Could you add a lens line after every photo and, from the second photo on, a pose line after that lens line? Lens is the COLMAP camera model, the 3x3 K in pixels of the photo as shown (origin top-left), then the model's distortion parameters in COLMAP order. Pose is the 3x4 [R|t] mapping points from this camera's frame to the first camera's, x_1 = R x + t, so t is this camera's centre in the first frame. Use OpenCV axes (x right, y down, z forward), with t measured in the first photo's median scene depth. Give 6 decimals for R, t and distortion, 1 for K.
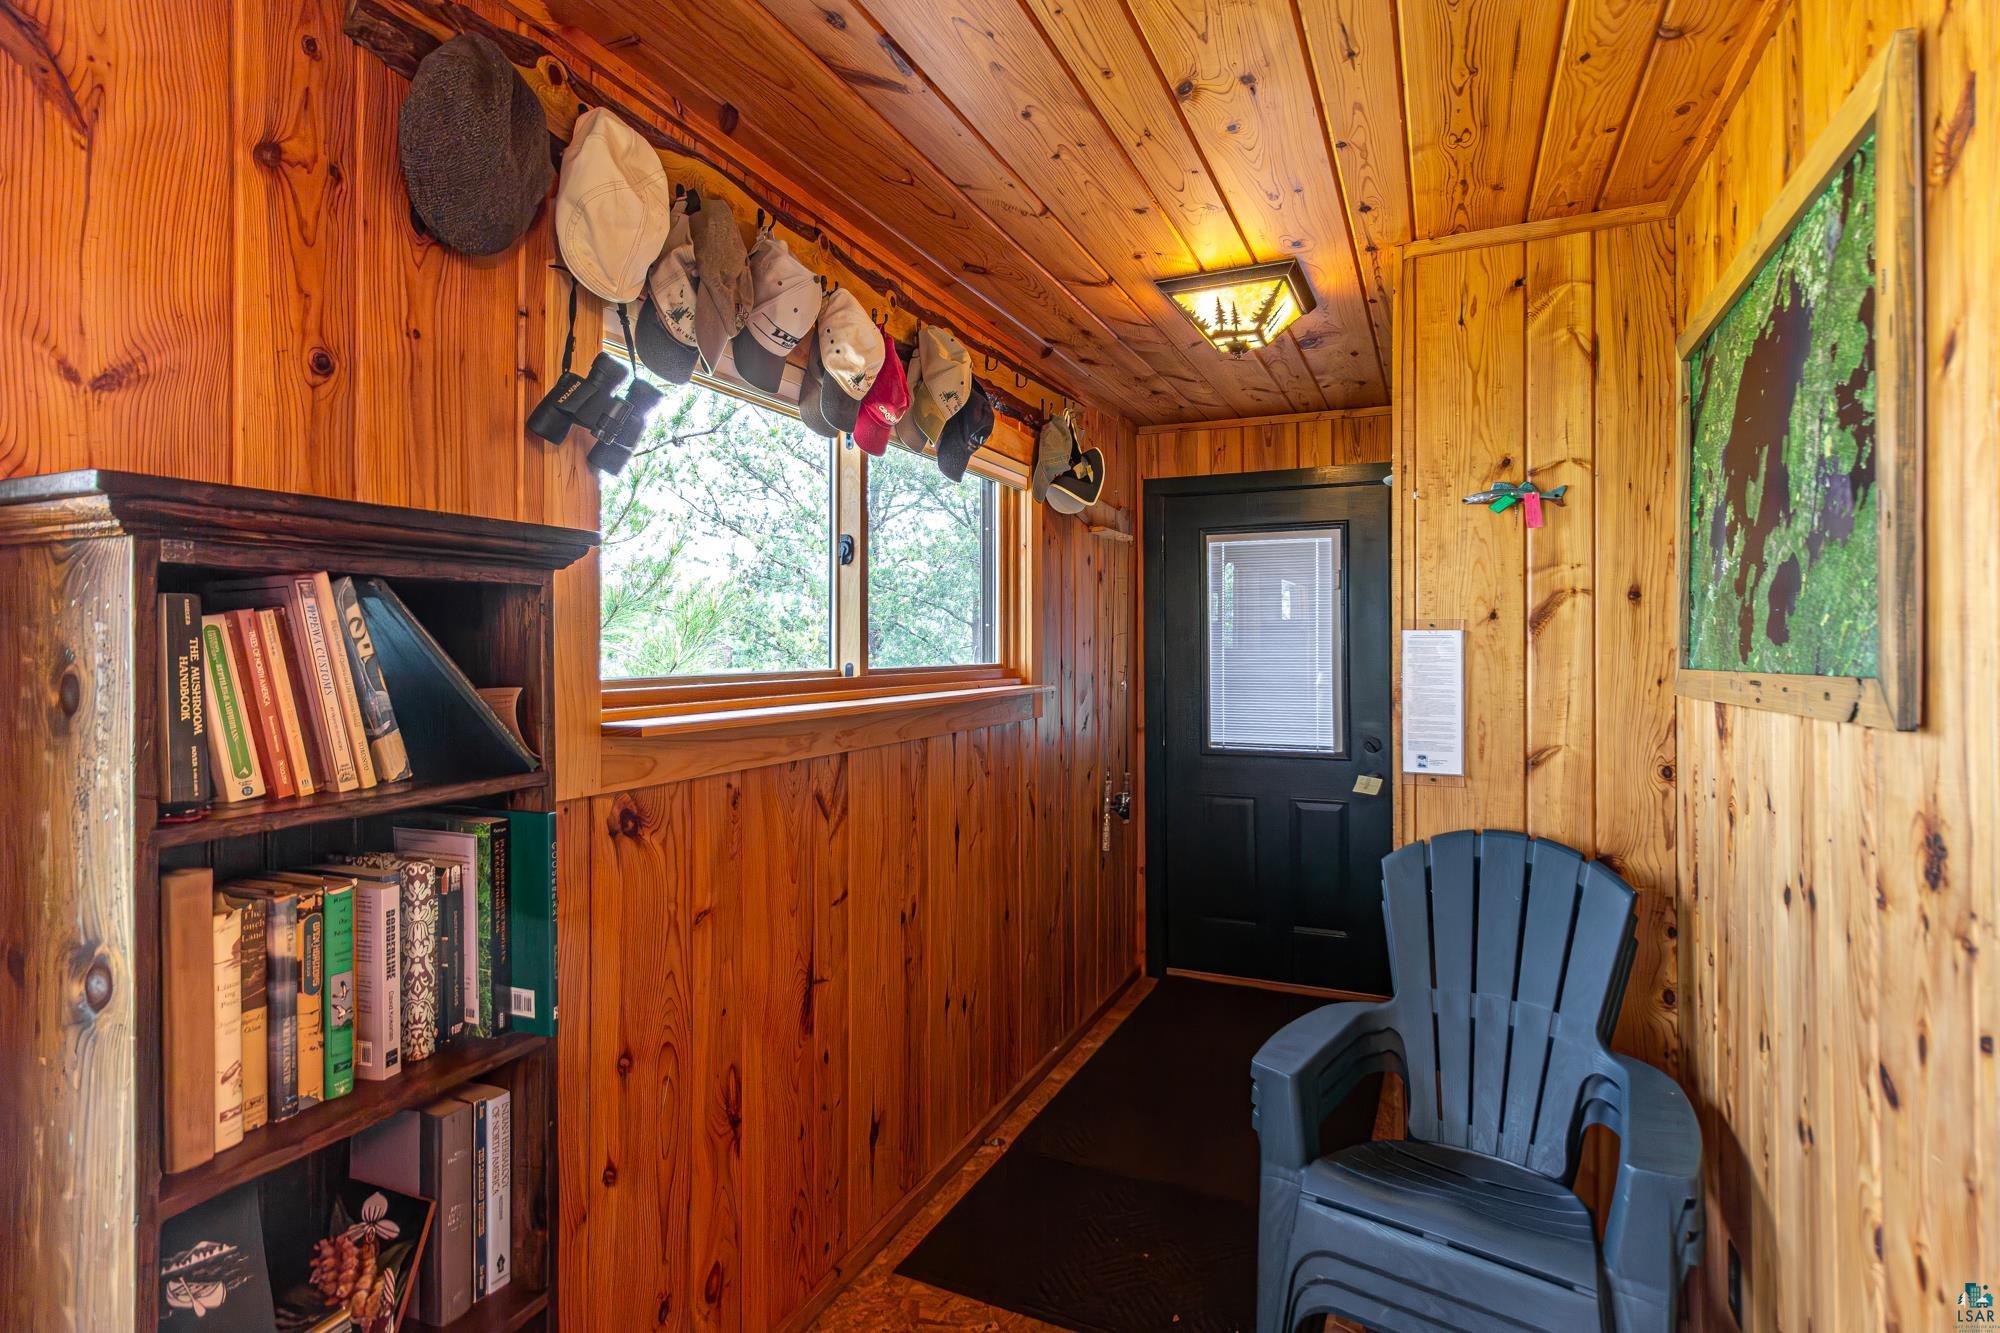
lens RADIAL K [[946.9, 0, 1003.5], [0, 946.9, 643.5], [0, 0, 1]] dist [0.000179, 0.000077]
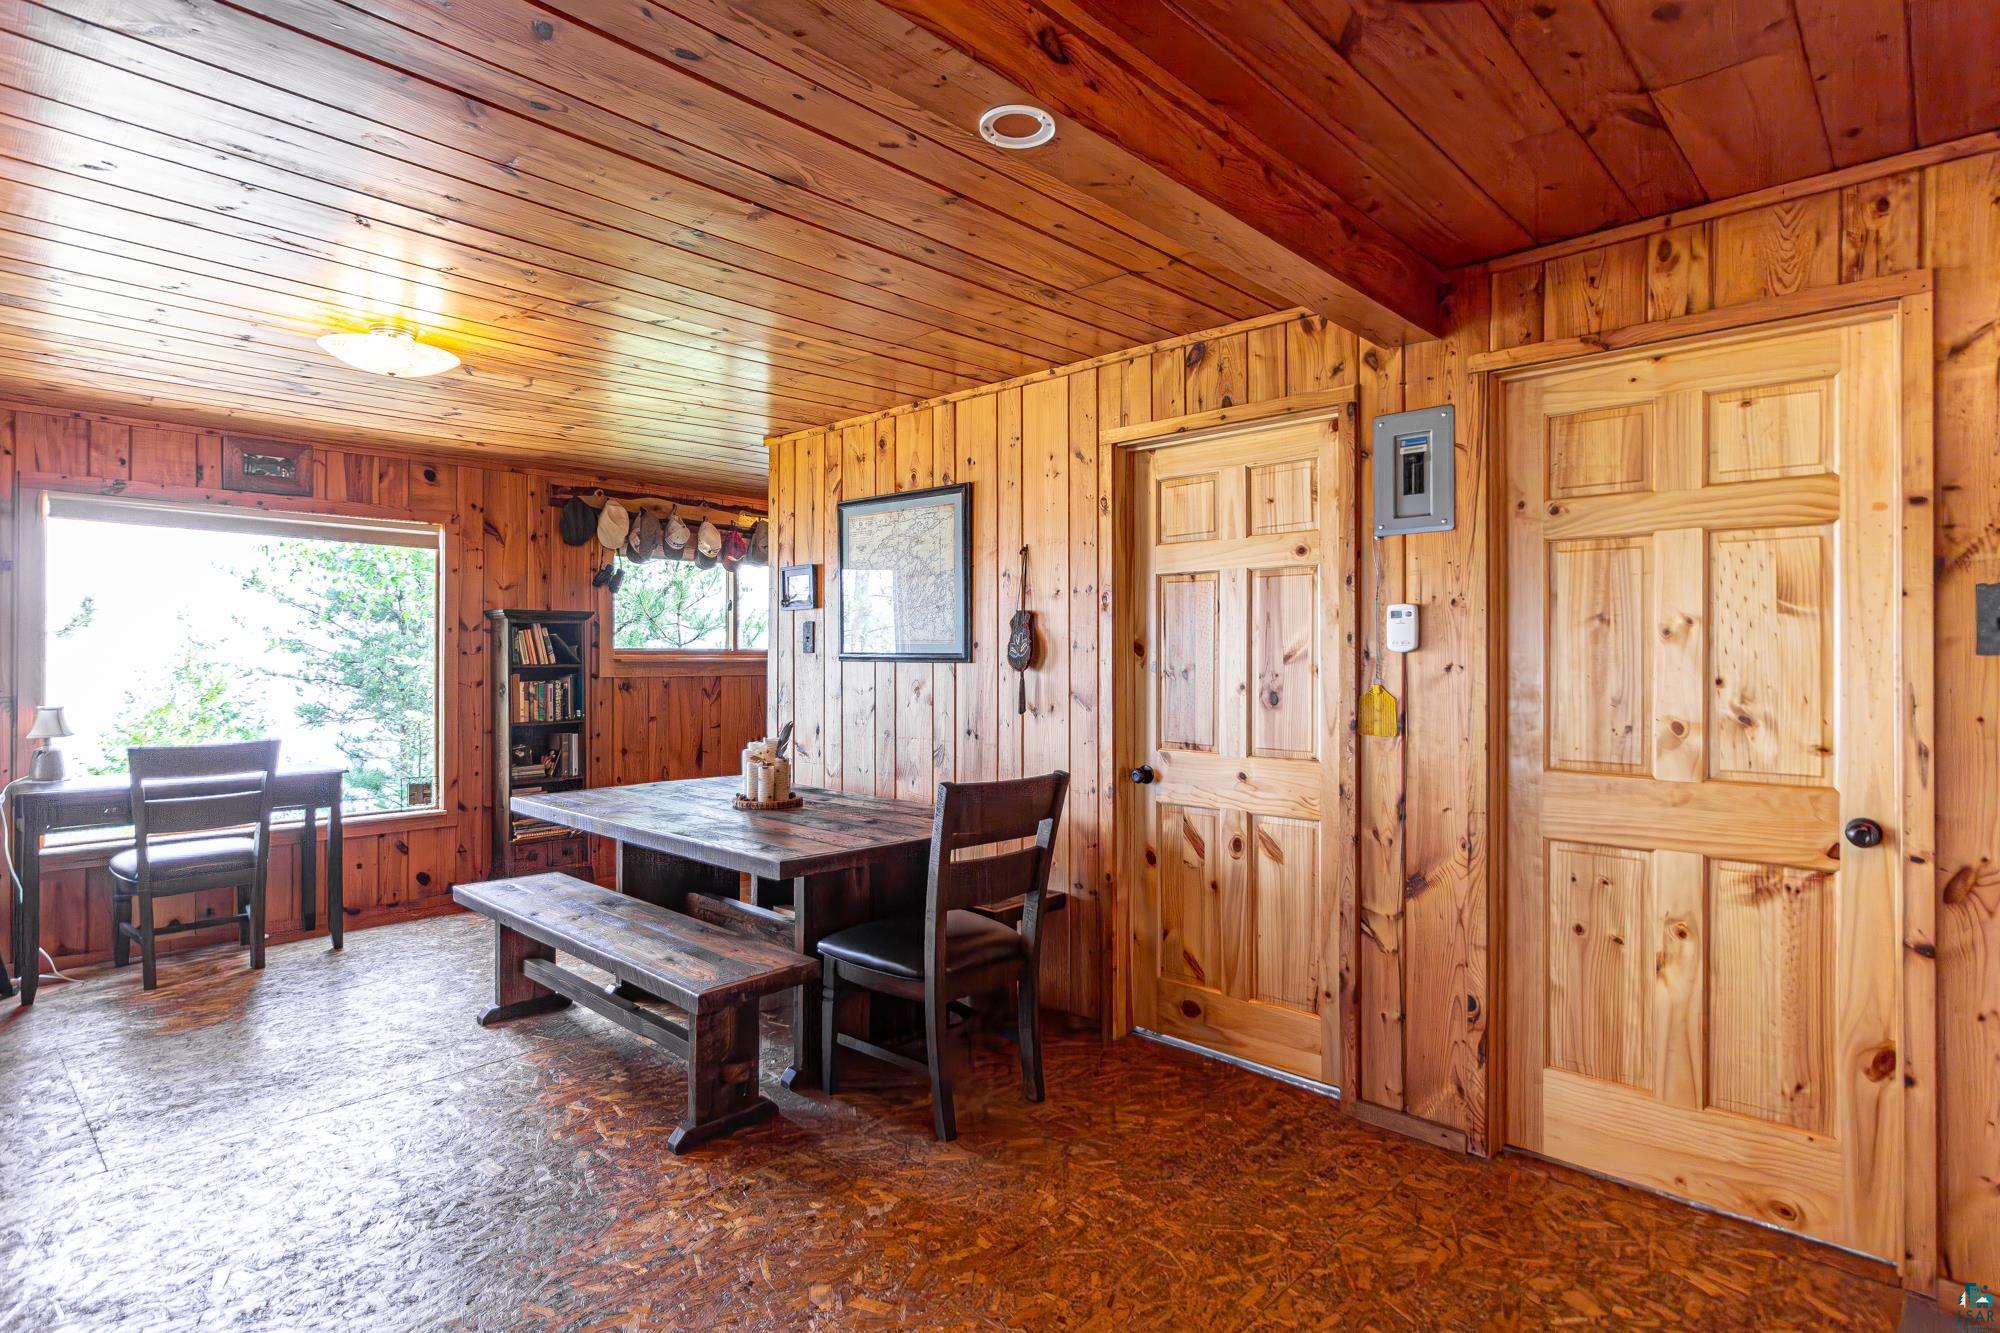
lens RADIAL K [[1019.8, 0, 1052.3], [0, 1019.8, 657.3], [0, 0, 1]] dist [-0.000469, -0.000129]
pose [[0.954455, 0.000482, -0.298353, 3.339324], [-0.000277, 1.000000, 0.000732, 0.103028], [0.298353, -0.000616, 0.954455, -3.217303]]
